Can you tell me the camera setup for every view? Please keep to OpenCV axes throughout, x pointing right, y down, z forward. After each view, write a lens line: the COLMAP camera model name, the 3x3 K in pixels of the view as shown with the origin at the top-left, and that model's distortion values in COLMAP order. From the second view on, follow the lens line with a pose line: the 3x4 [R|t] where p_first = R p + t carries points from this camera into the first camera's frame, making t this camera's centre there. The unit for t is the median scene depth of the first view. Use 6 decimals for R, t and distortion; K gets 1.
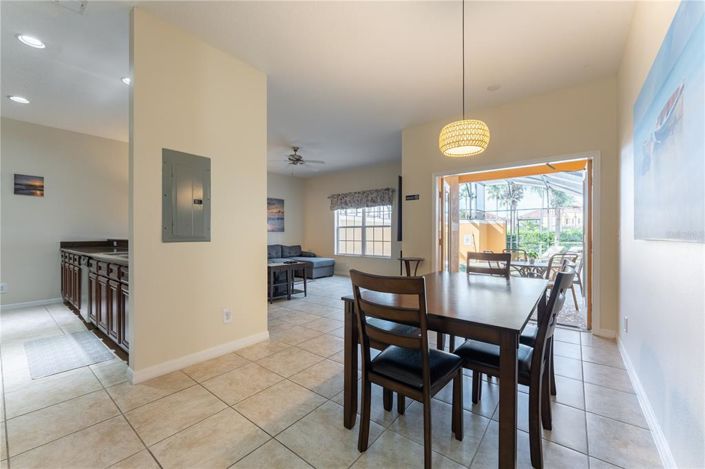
lens RADIAL K [[287.7, 0, 353.0], [0, 287.7, 237.1], [0, 0, 1]] dist [-0.000173, 0.000130]
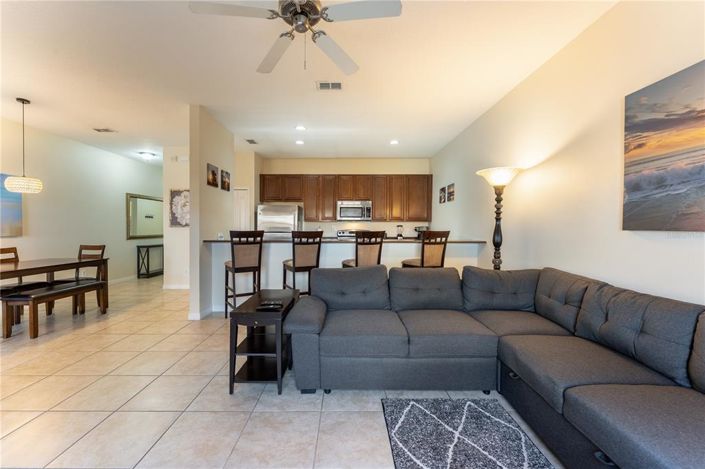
lens RADIAL K [[280.0, 0, 352.5], [0, 280.0, 234.5], [0, 0, 1]] dist [-0.001552, -0.000117]
pose [[-0.776373, 0.018871, -0.629991, -0.056227], [-0.001835, 0.999480, 0.032200, -0.039552], [0.630271, 0.026155, -0.775935, 1.616731]]
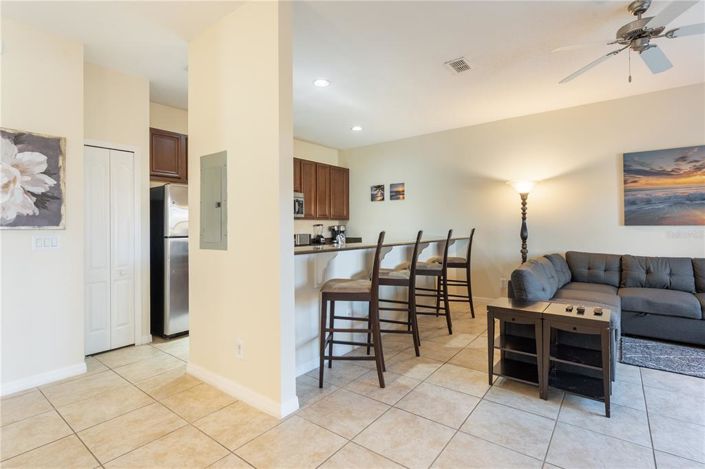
lens RADIAL K [[334.1, 0, 356.1], [0, 334.1, 226.9], [0, 0, 1]] dist [0.000091, -0.000842]
pose [[0.020280, 0.000423, -0.999794, 0.274486], [0.000757, 1.000000, 0.000439, -0.030436], [0.999794, -0.000766, 0.020280, 0.779116]]
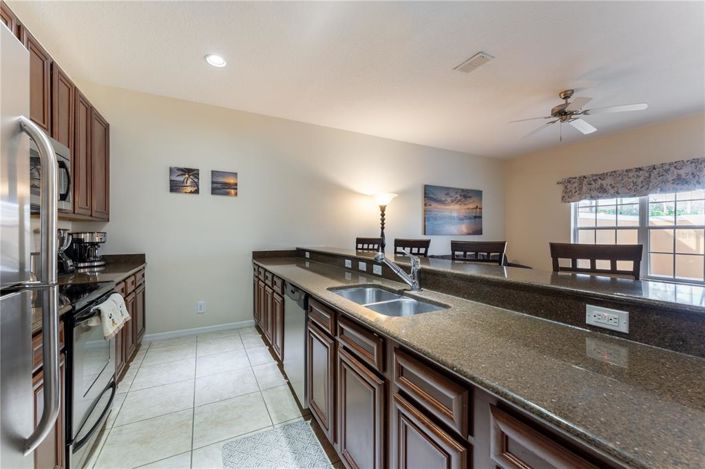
lens RADIAL K [[287.7, 0, 353.0], [0, 287.7, 237.1], [0, 0, 1]] dist [-0.000173, 0.000130]
pose [[0.916207, 0.005475, -0.400667, -0.444256], [-0.003380, 0.999977, 0.005936, -0.030849], [0.400690, -0.004084, 0.916204, 0.380710]]
